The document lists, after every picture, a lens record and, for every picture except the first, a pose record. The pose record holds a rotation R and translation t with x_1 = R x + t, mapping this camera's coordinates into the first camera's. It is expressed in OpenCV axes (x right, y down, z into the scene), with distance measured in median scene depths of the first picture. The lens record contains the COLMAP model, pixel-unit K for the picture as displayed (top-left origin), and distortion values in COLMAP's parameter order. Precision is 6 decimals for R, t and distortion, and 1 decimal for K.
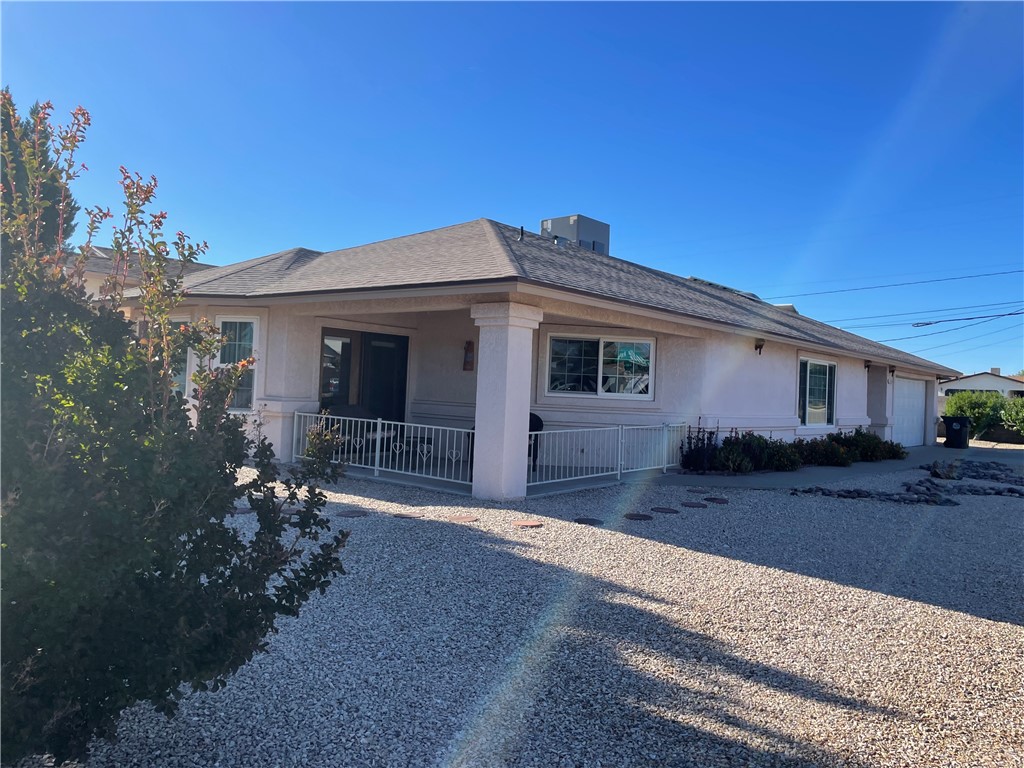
lens RADIAL K [[779.7, 0, 516.5], [0, 779.7, 379.9], [0, 0, 1]] dist [0.000571, -0.008502]
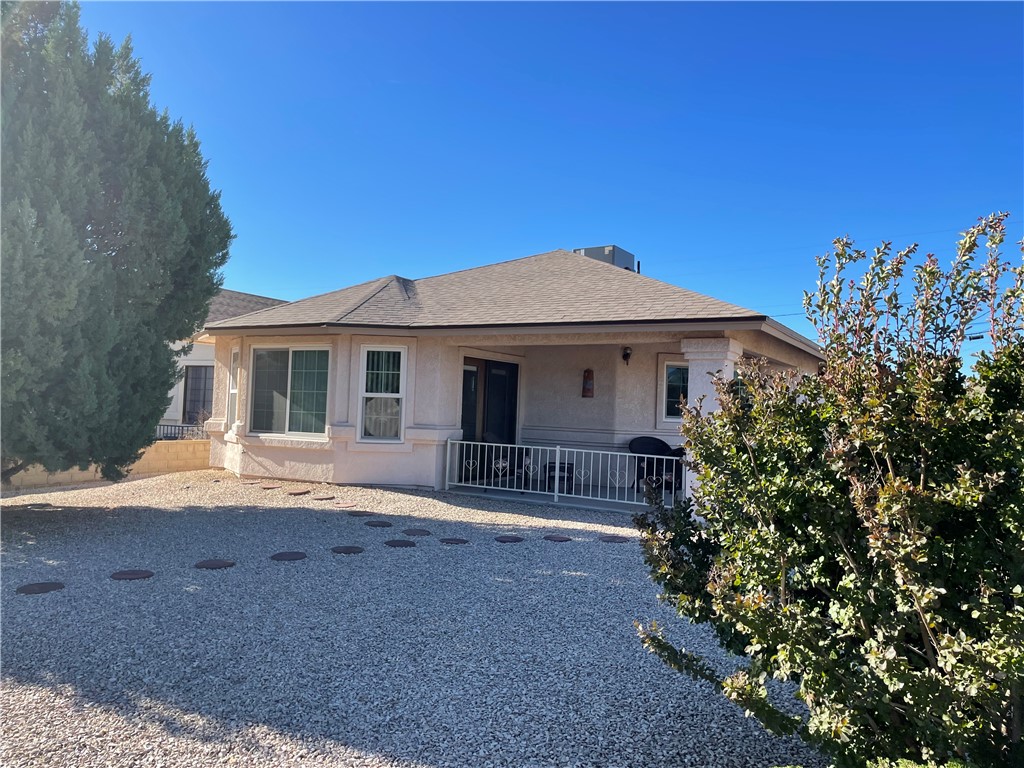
lens RADIAL K [[779.7, 0, 508.5], [0, 779.7, 384.3], [0, 0, 1]] dist [0.000571, -0.008502]
pose [[0.988646, -0.003186, 0.150231, -0.328175], [0.005342, 0.999888, -0.013953, -0.015581], [-0.150170, 0.014597, 0.988552, -0.018118]]
